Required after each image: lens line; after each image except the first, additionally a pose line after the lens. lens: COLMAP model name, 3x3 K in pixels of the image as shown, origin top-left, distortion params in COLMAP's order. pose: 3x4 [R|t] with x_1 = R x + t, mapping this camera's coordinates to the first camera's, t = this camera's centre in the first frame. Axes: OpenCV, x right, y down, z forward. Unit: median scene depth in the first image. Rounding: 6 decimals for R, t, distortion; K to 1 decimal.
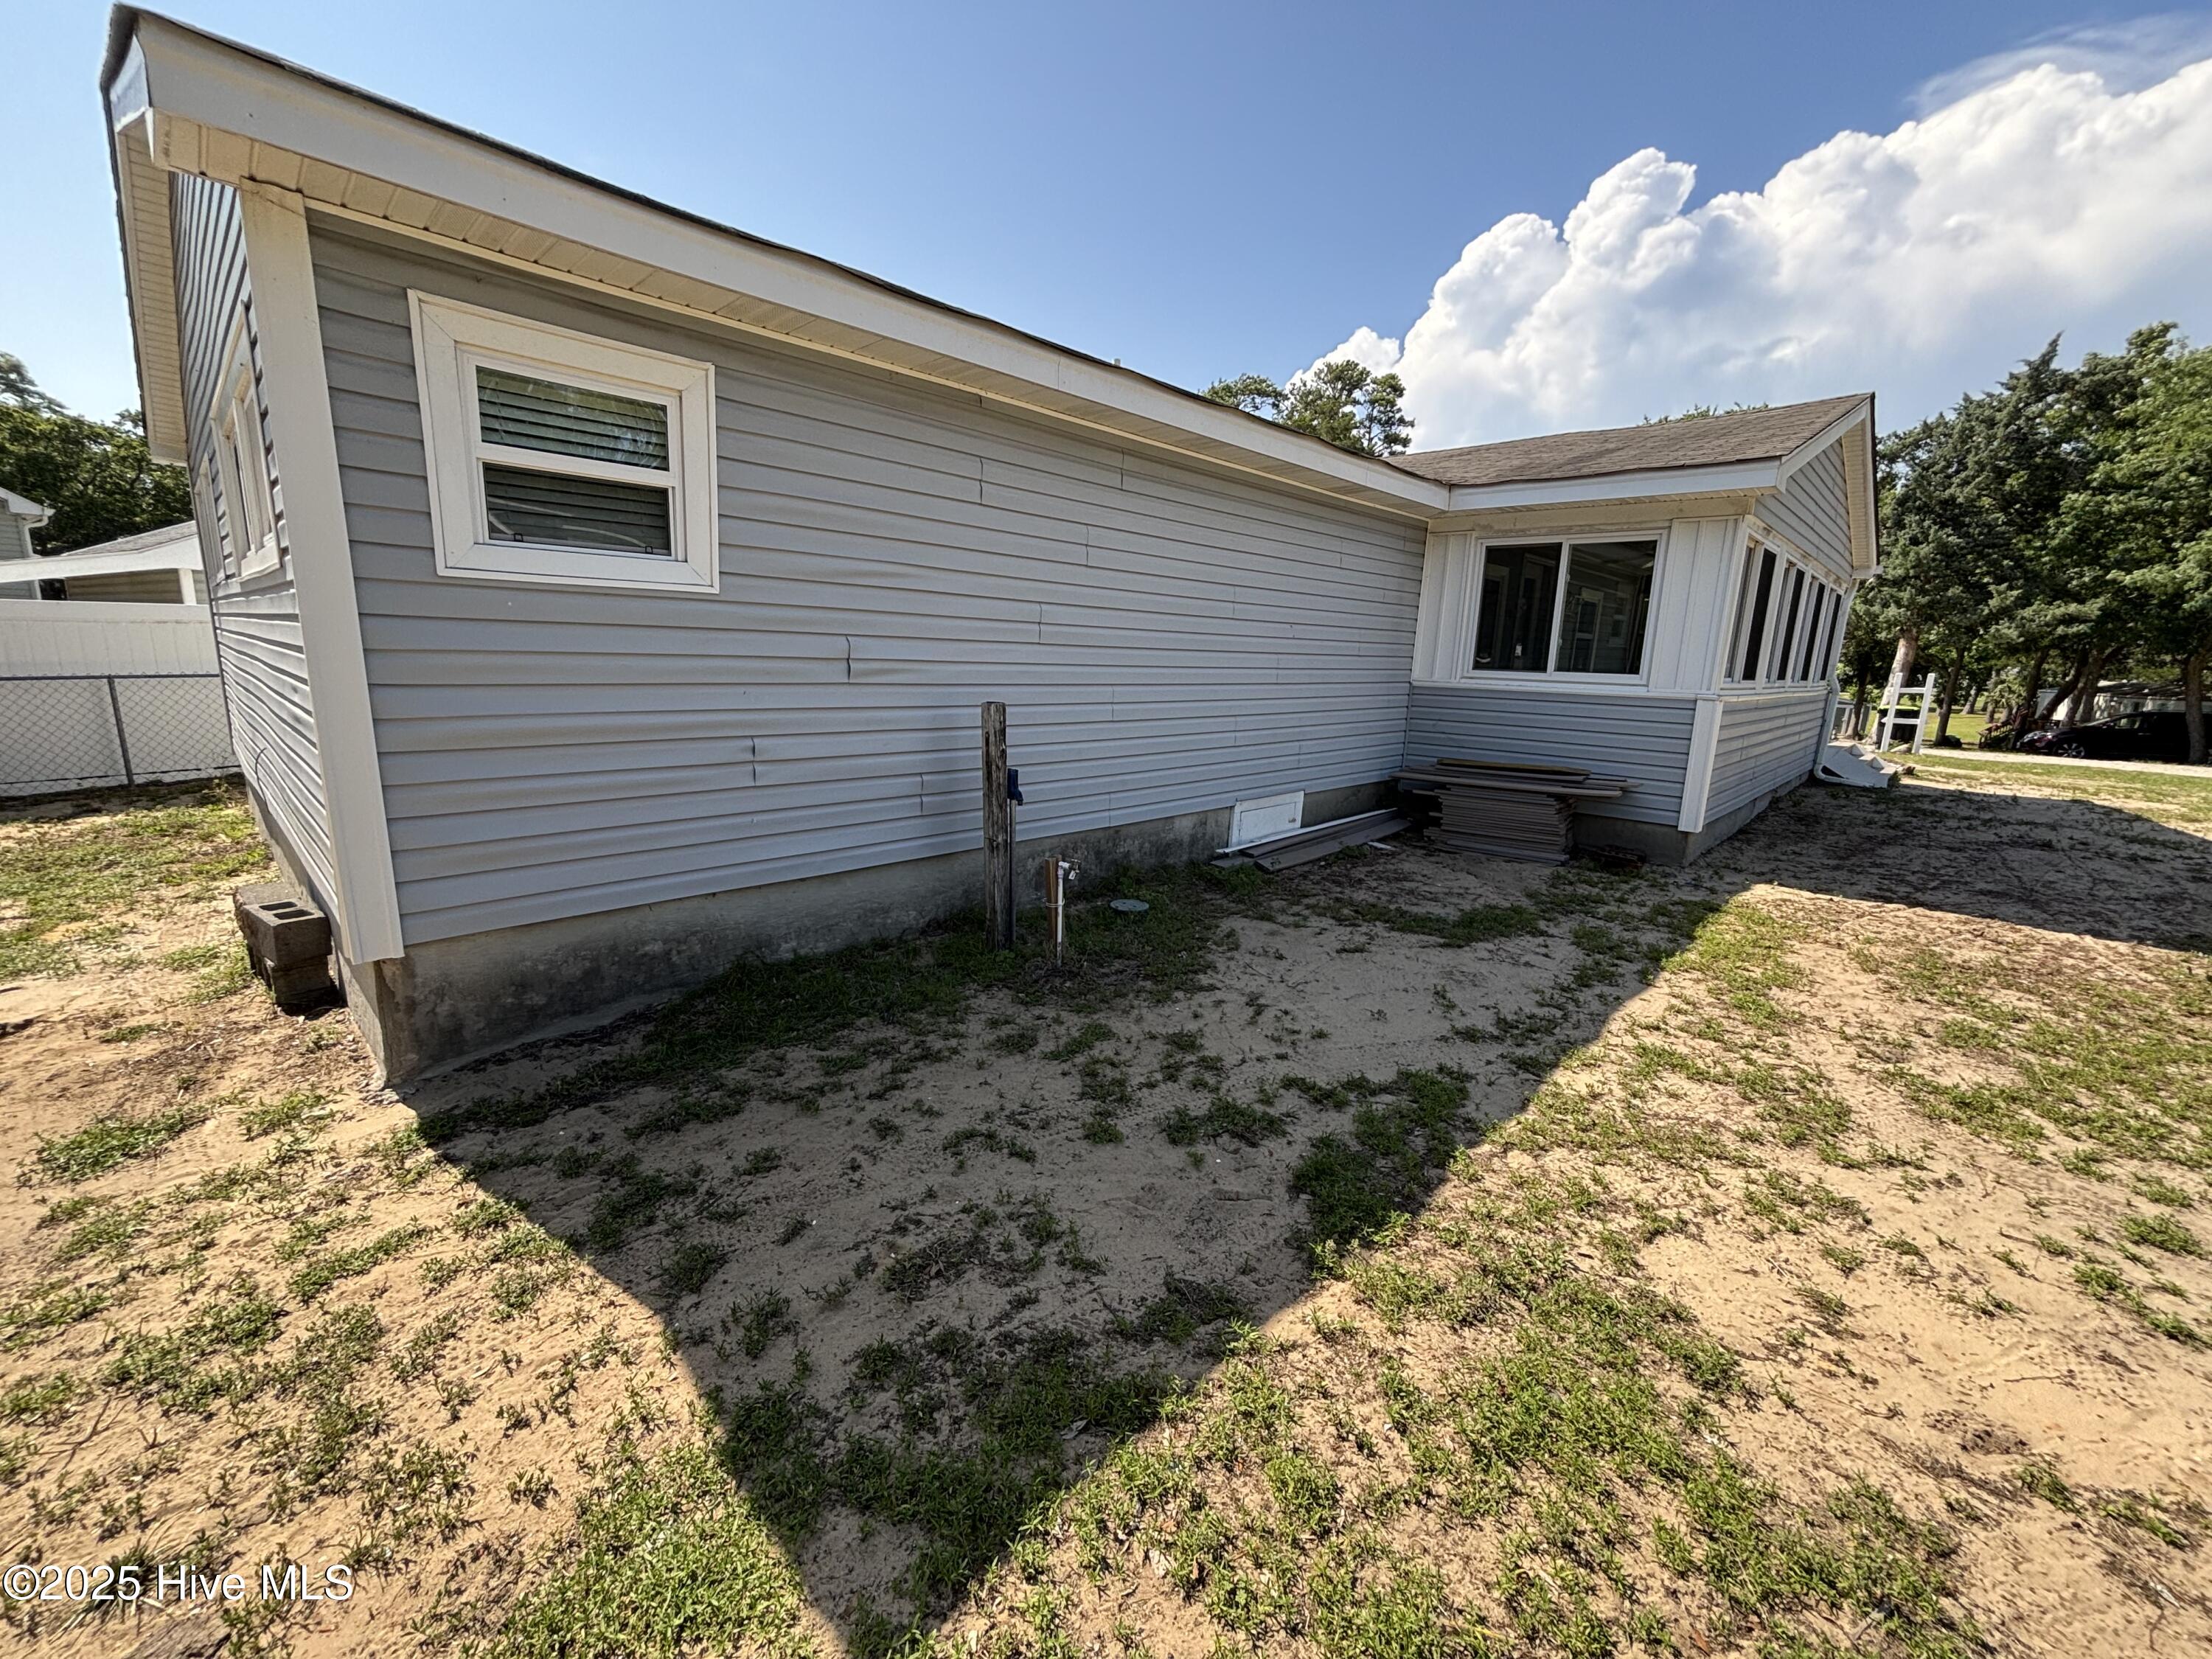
lens RADIAL K [[896.1, 0, 1105.3], [0, 896.1, 817.3], [0, 0, 1]] dist [0.013632, 0.000587]
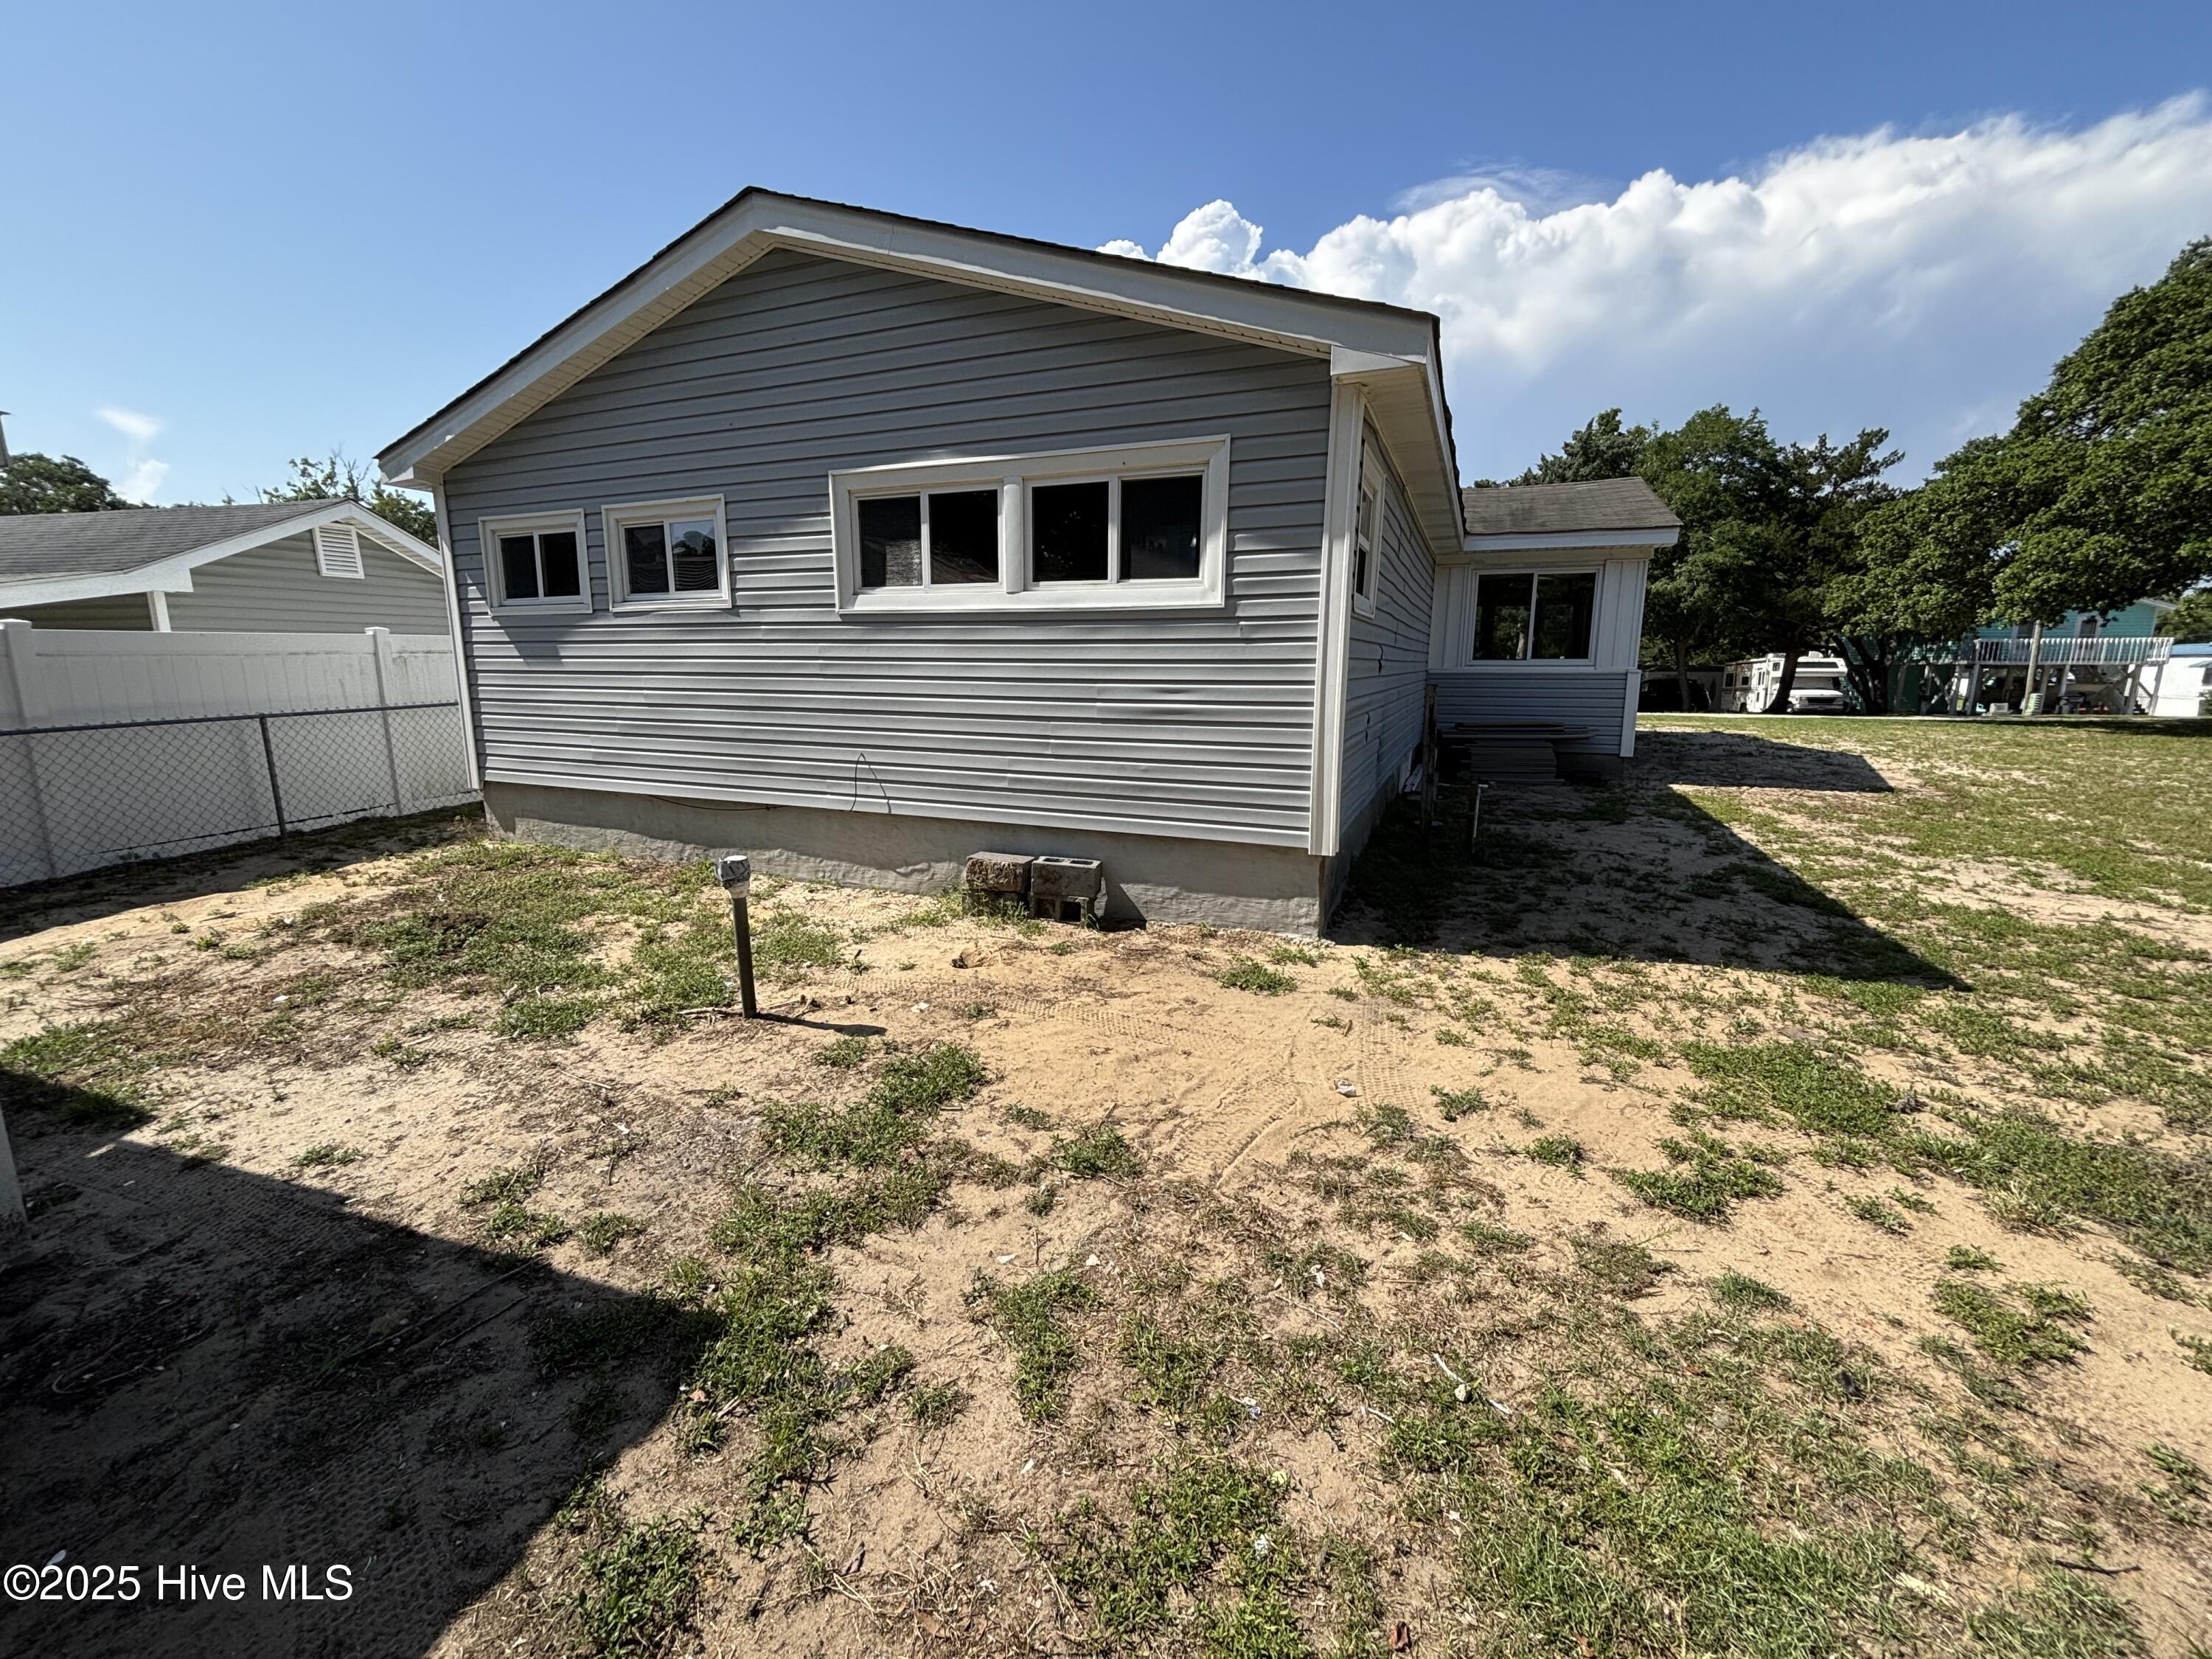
lens RADIAL K [[896.1, 0, 1101.0], [0, 896.1, 838.2], [0, 0, 1]] dist [0.013632, 0.000587]
pose [[0.929980, -0.100953, 0.353477, -0.645493], [0.094796, 0.994890, 0.034737, 0.012202], [-0.355177, 0.001204, 0.934798, -0.125171]]
